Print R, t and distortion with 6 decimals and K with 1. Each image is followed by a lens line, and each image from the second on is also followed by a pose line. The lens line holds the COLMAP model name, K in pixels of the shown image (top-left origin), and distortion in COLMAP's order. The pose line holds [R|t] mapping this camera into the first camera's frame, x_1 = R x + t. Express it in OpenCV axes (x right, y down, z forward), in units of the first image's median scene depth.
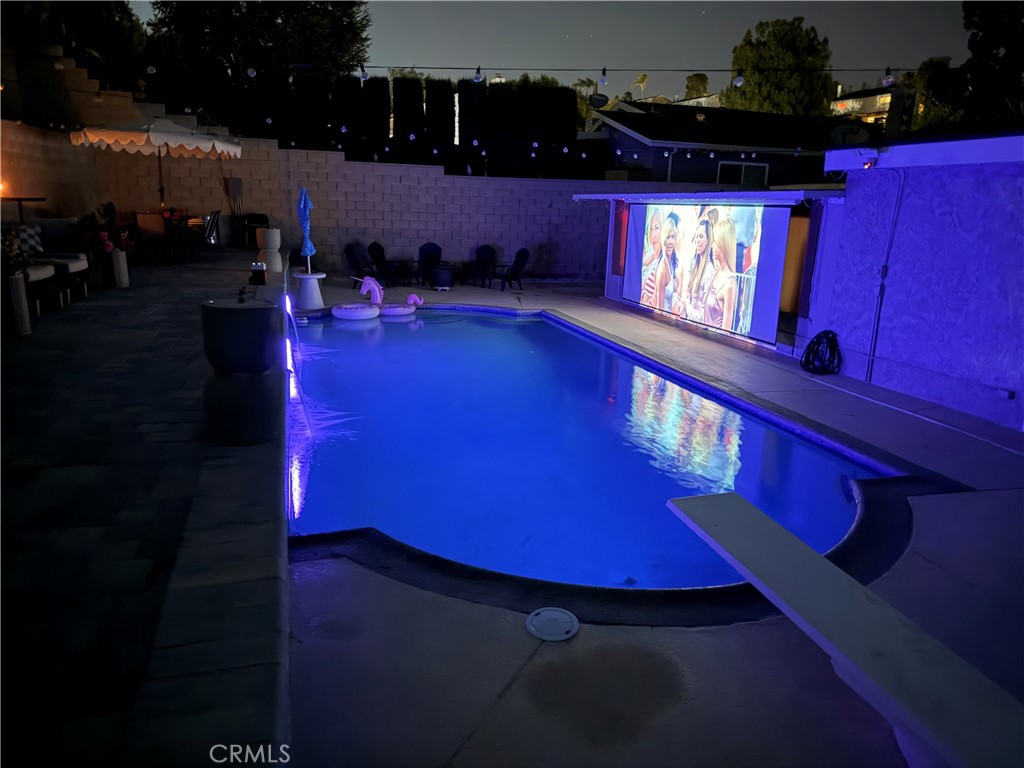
lens RADIAL K [[706.6, 0, 512.0], [0, 706.6, 384.0], [0, 0, 1]] dist [0.125492, -0.185554]
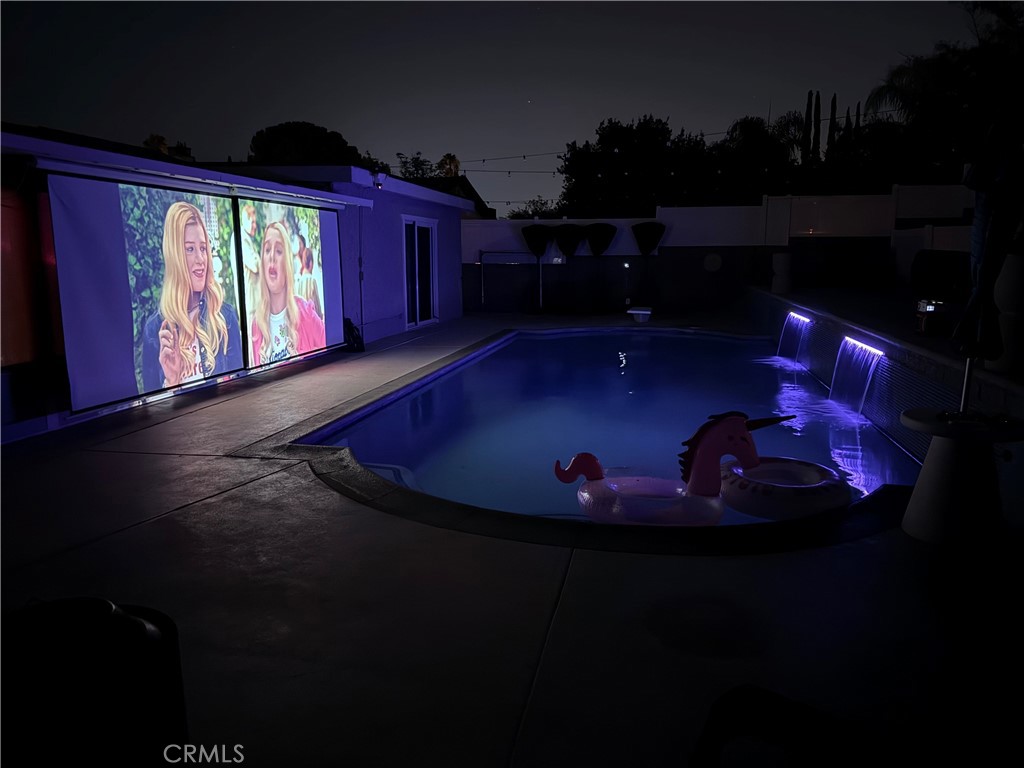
lens RADIAL K [[723.2, 0, 512.0], [0, 723.2, 384.0], [0, 0, 1]] dist [0.085590, -0.126952]
pose [[-0.876017, -0.111384, 0.469242, -0.252880], [0.095254, 0.913839, 0.394746, -0.282502], [-0.472780, 0.390502, -0.789929, 1.248442]]
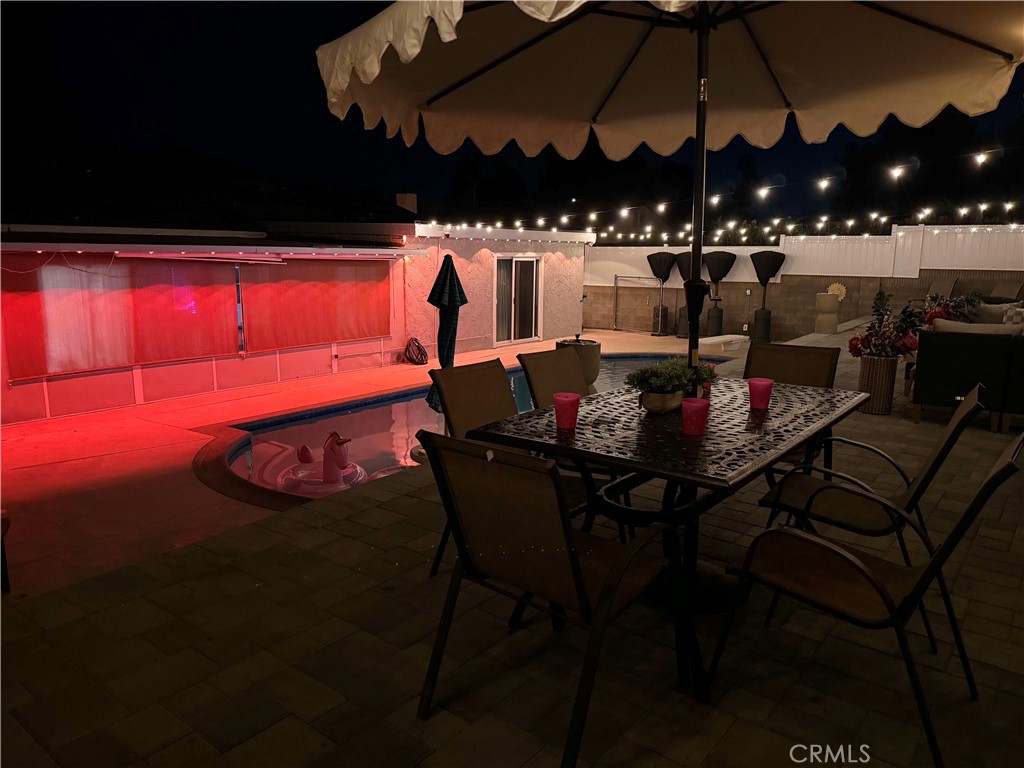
lens RADIAL K [[723.2, 0, 512.0], [0, 723.2, 384.0], [0, 0, 1]] dist [0.085590, -0.126952]
pose [[-0.609276, -0.173646, 0.773712, -0.609453], [0.171602, 0.923733, 0.342448, -0.320903], [-0.774168, 0.341415, -0.533010, 1.140598]]
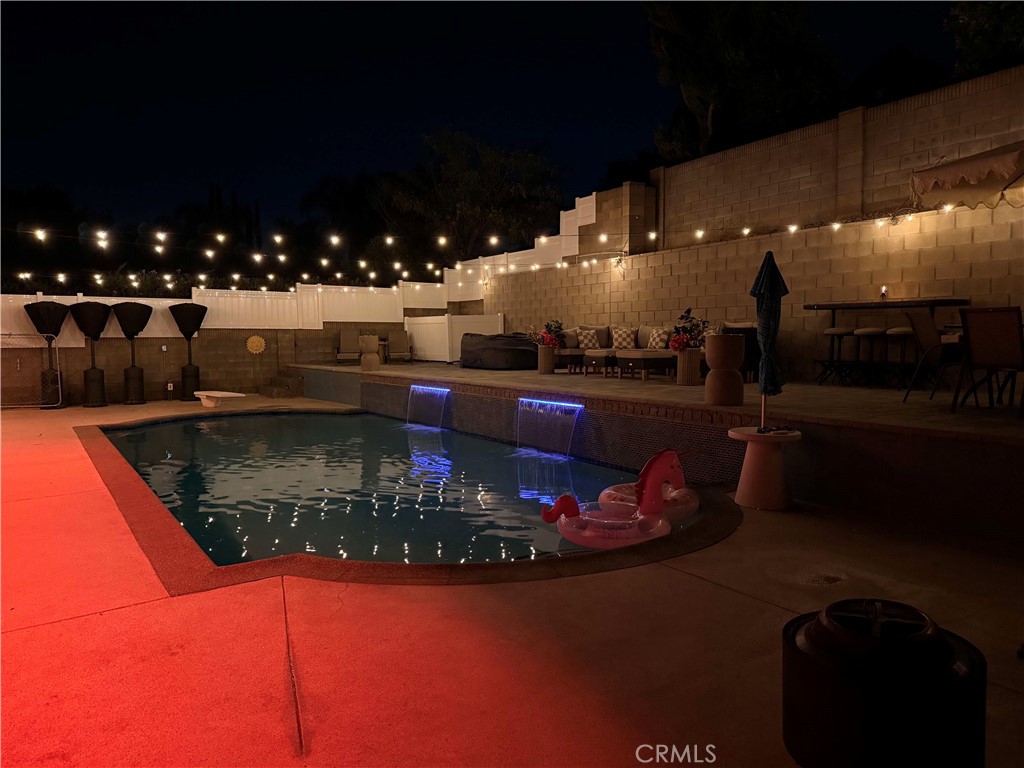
lens RADIAL K [[706.6, 0, 512.0], [0, 706.6, 384.0], [0, 0, 1]] dist [0.125492, -0.185554]
pose [[-0.953065, -0.002057, -0.302758, 0.019577], [-0.095011, 0.951496, 0.292625, -0.292723], [0.287471, 0.307656, -0.907033, 1.312788]]
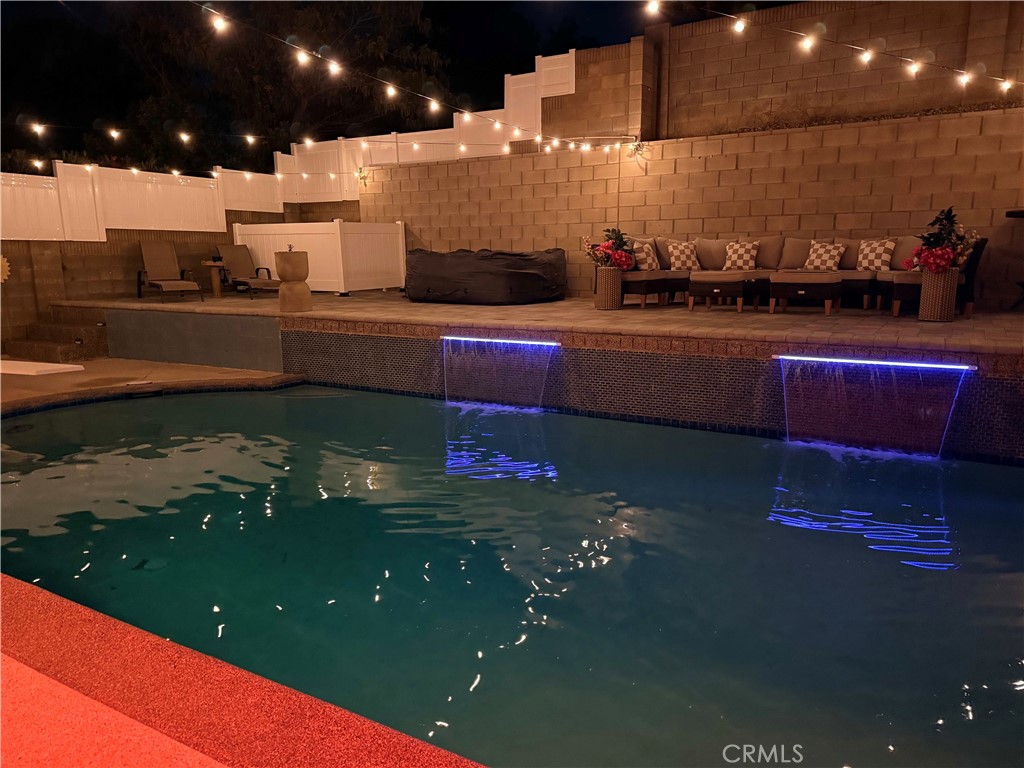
lens RADIAL K [[723.2, 0, 512.0], [0, 723.2, 384.0], [0, 0, 1]] dist [0.085590, -0.126952]
pose [[-0.723666, 0.093858, -0.683738, 0.209831], [-0.186081, 0.927484, 0.324265, -0.163980], [0.664591, 0.361891, -0.653723, 0.848865]]
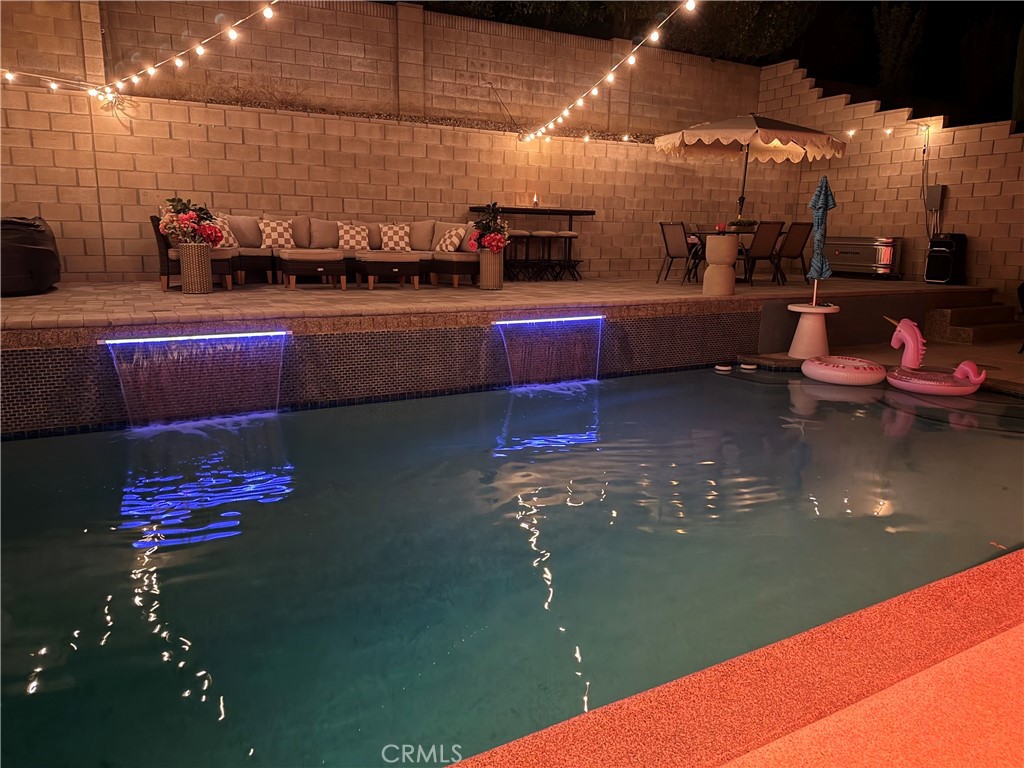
lens RADIAL K [[717.3, 0, 517.9], [0, 717.3, 385.2], [0, 0, 1]] dist [0.064493, -0.085305]
pose [[0.231555, 0.169387, -0.957962, 0.303198], [-0.248271, 0.962406, 0.110162, -0.083989], [0.940608, 0.212326, 0.264903, 0.548223]]
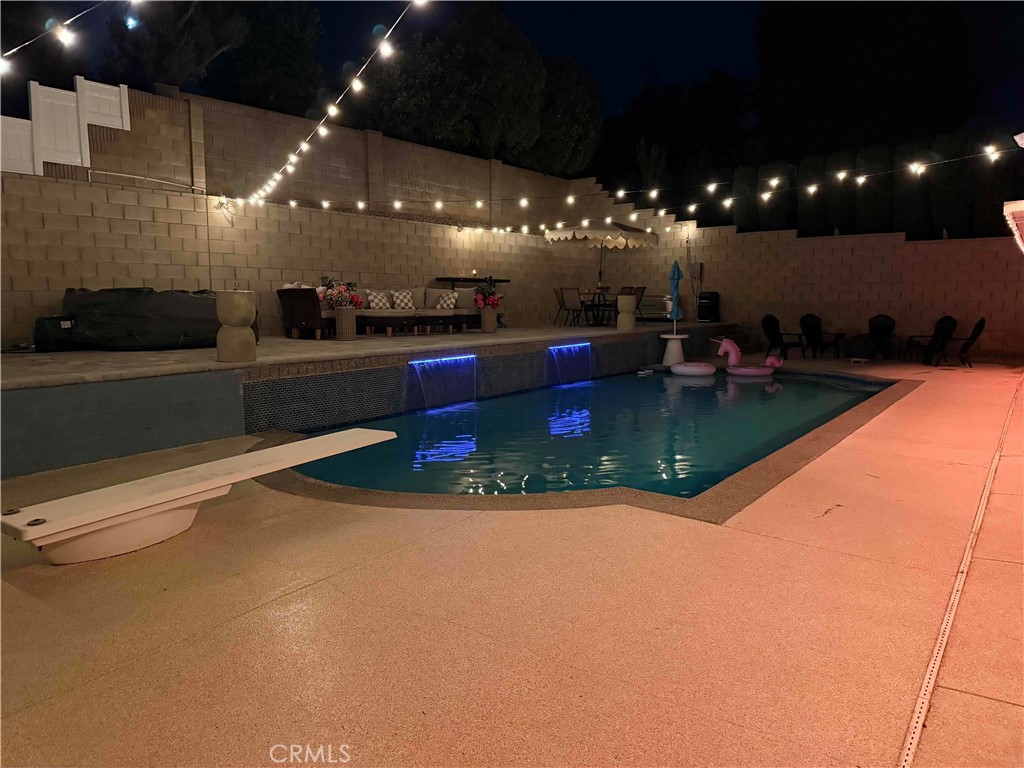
lens RADIAL K [[706.6, 0, 512.0], [0, 706.6, 384.0], [0, 0, 1]] dist [0.125492, -0.185554]
pose [[0.600333, 0.064526, -0.797143, 0.461756], [-0.177611, 0.982606, -0.054222, 0.032719], [0.779778, 0.174132, 0.601352, 0.108544]]
